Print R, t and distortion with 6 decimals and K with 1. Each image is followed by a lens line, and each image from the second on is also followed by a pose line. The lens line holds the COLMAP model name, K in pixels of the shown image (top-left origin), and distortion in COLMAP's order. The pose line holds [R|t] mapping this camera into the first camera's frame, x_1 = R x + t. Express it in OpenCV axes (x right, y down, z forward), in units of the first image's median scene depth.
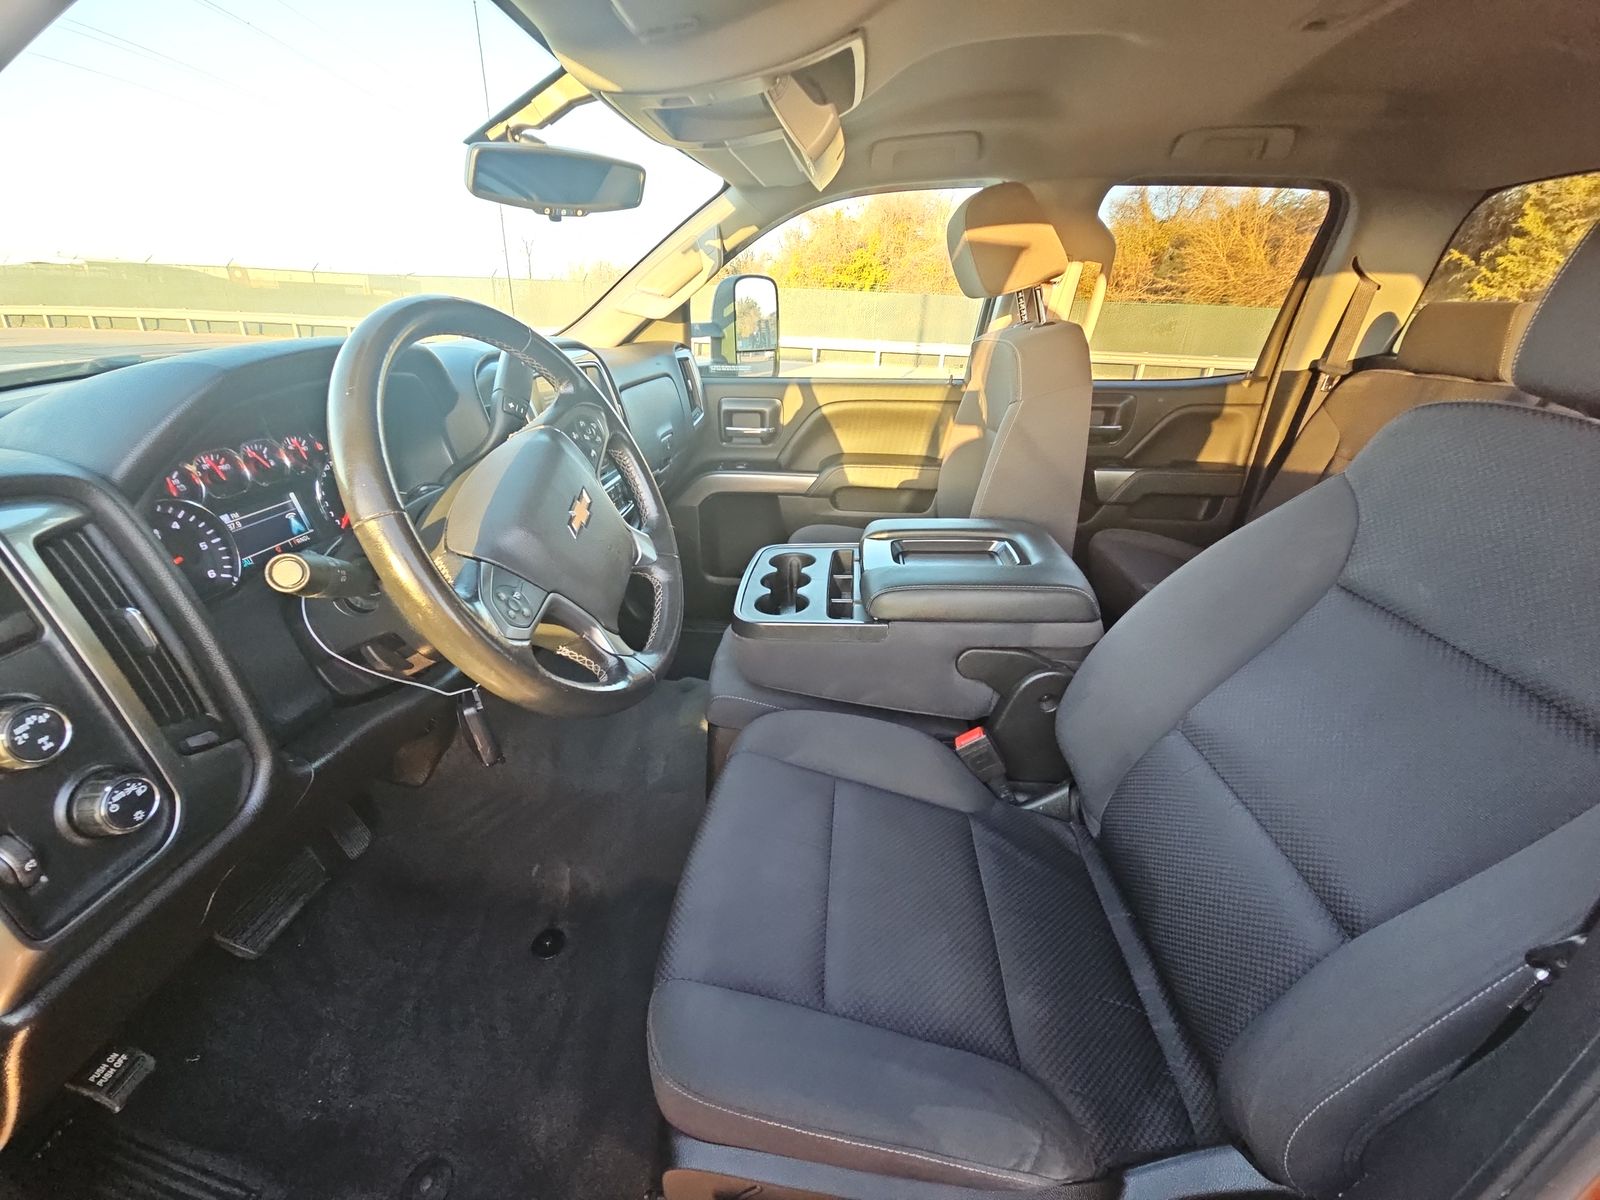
lens RADIAL K [[648.7, 0, 789.3], [0, 648.7, 596.5], [0, 0, 1]] dist [0.002276, 0.000088]
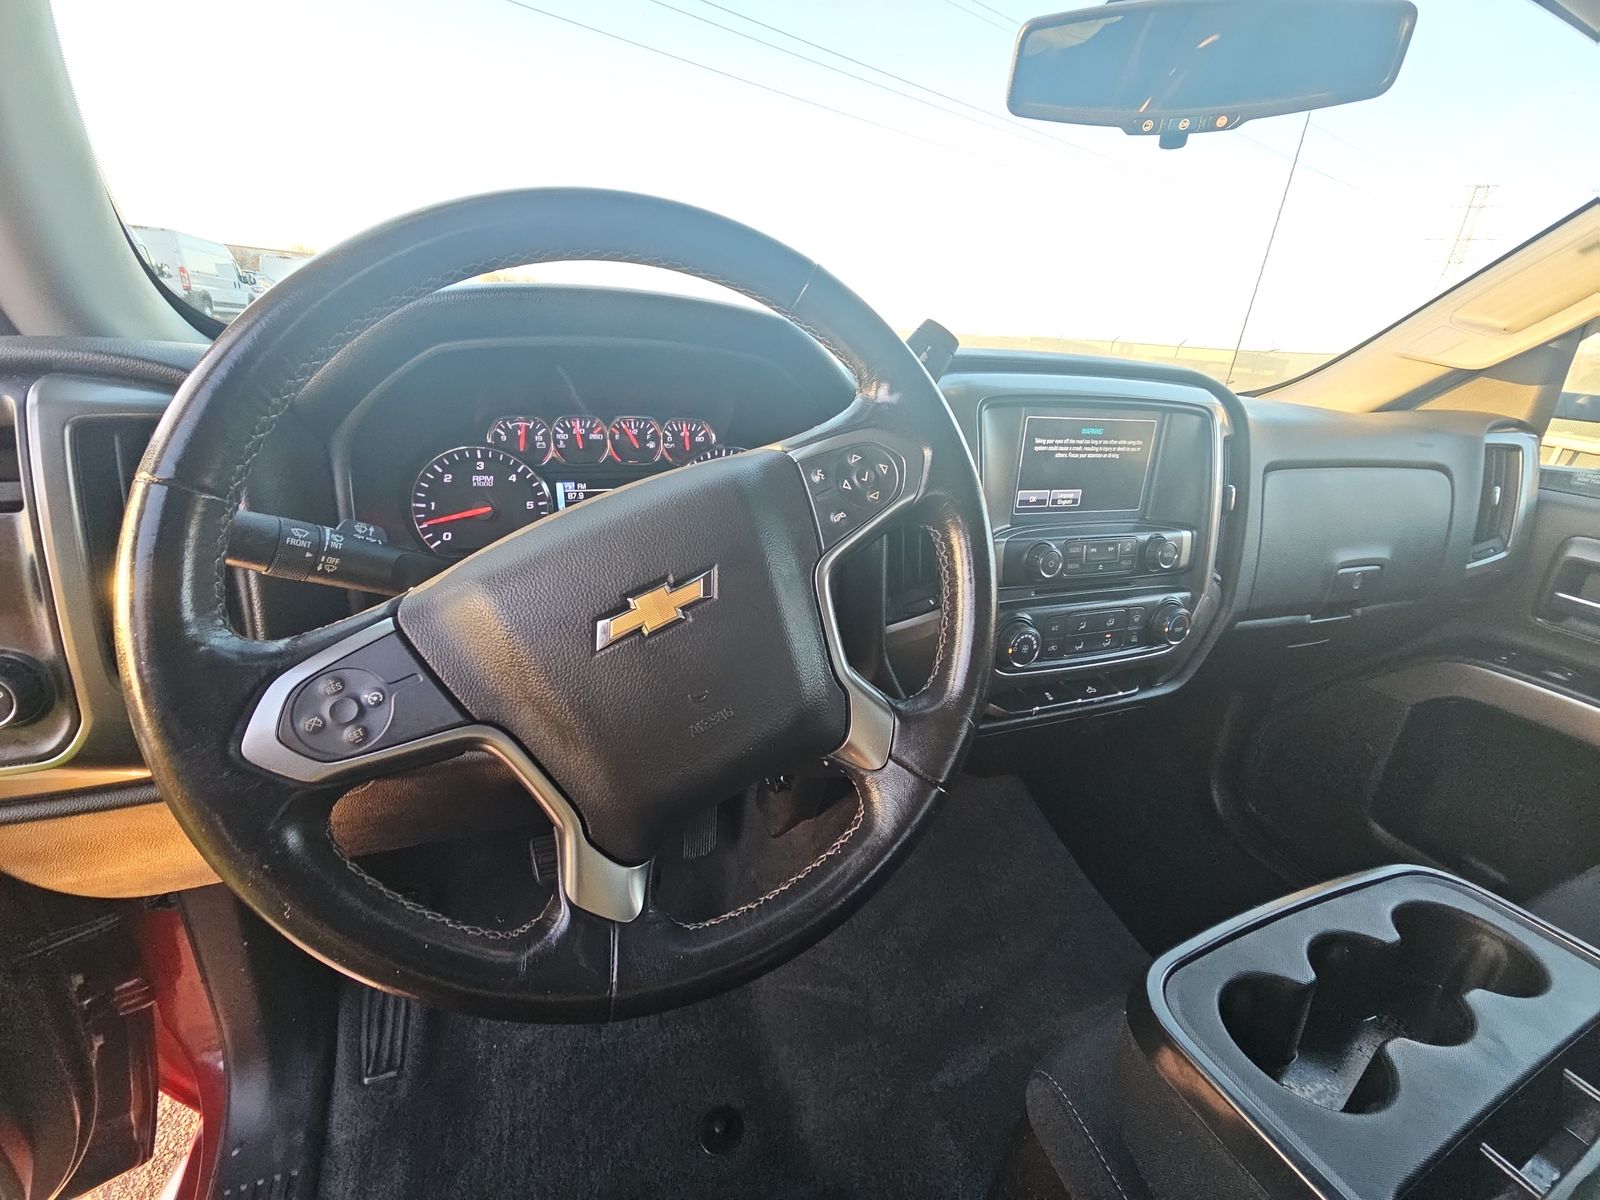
lens RADIAL K [[659.5, 0, 803.3], [0, 659.5, 595.5], [0, 0, 1]] dist [-0.003585, -0.000659]
pose [[0.467790, 0.332795, -0.818792, 0.113239], [-0.413820, 0.901056, 0.129808, -0.215071], [0.780977, 0.278110, 0.559222, 0.690417]]
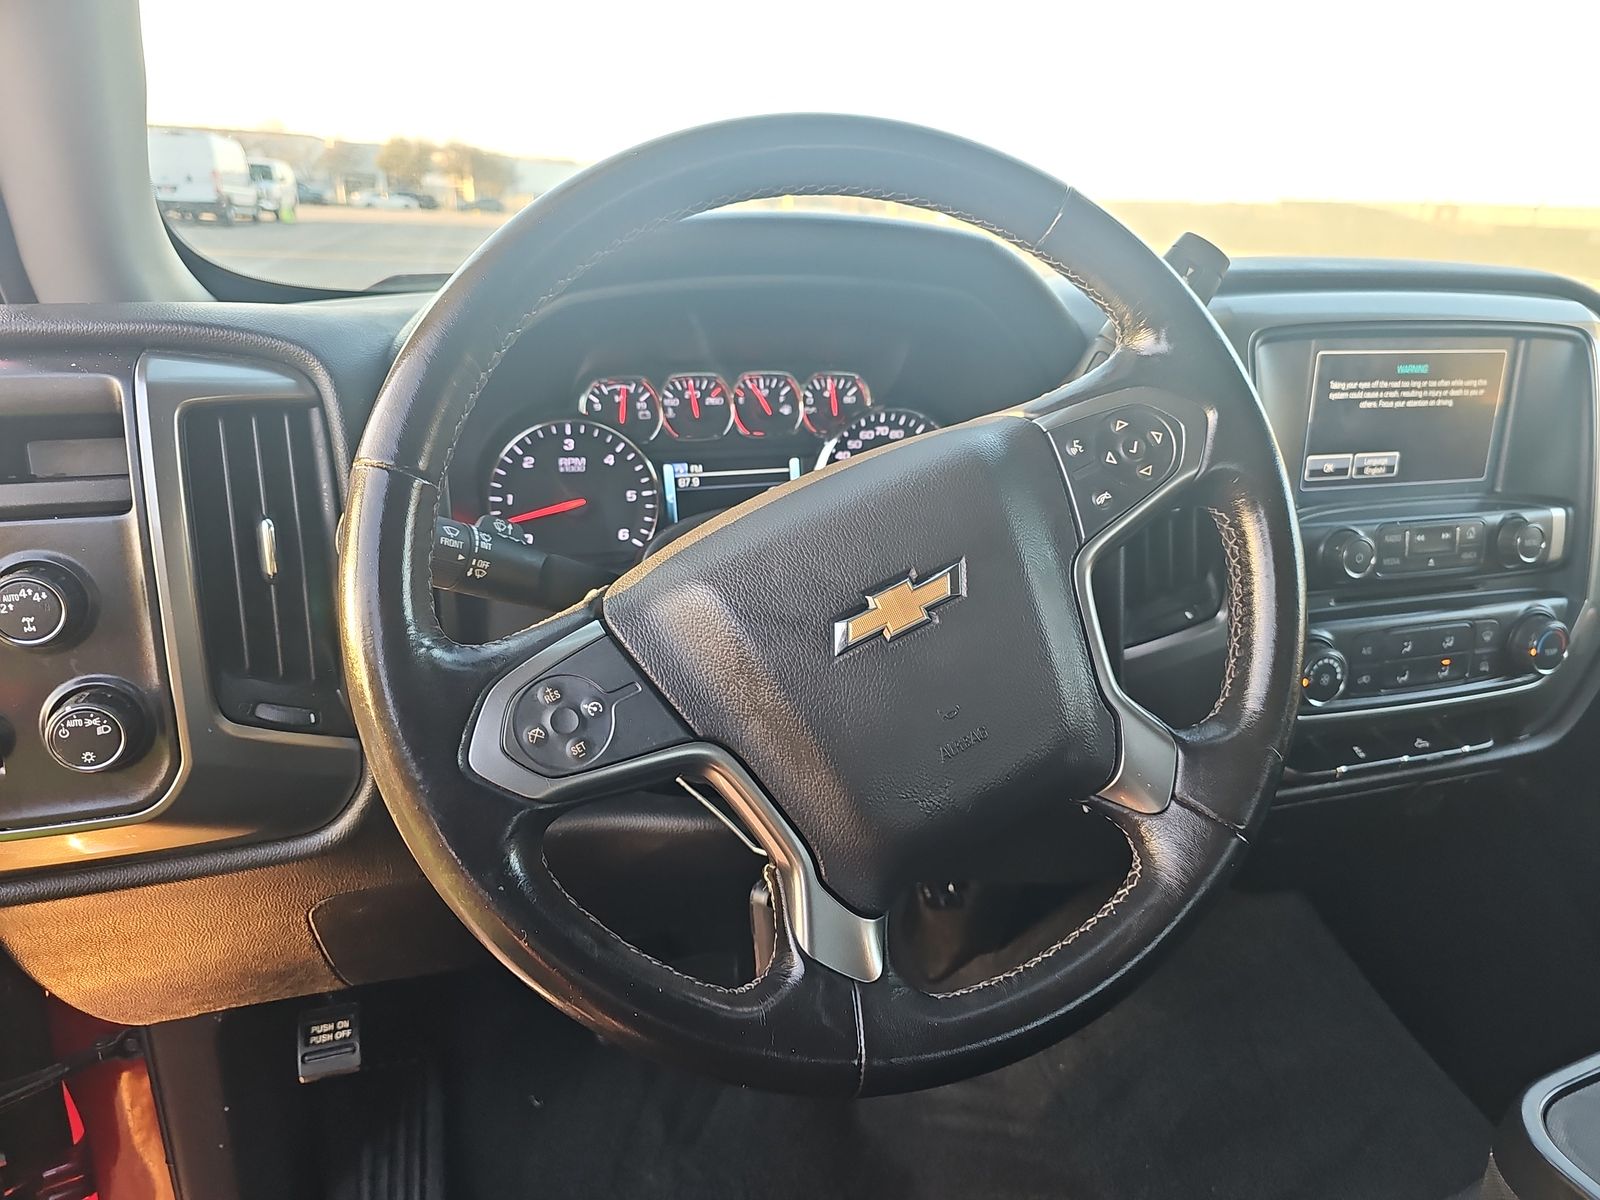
lens RADIAL K [[1041.9, 0, 841.5], [0, 1041.9, 603.9], [0, 0, 1]] dist [0.039468, -0.073334]
pose [[0.407800, 0.301327, -0.861917, 0.191119], [-0.387852, 0.911746, 0.135243, -0.183592], [0.826602, 0.279144, 0.488681, 0.566270]]
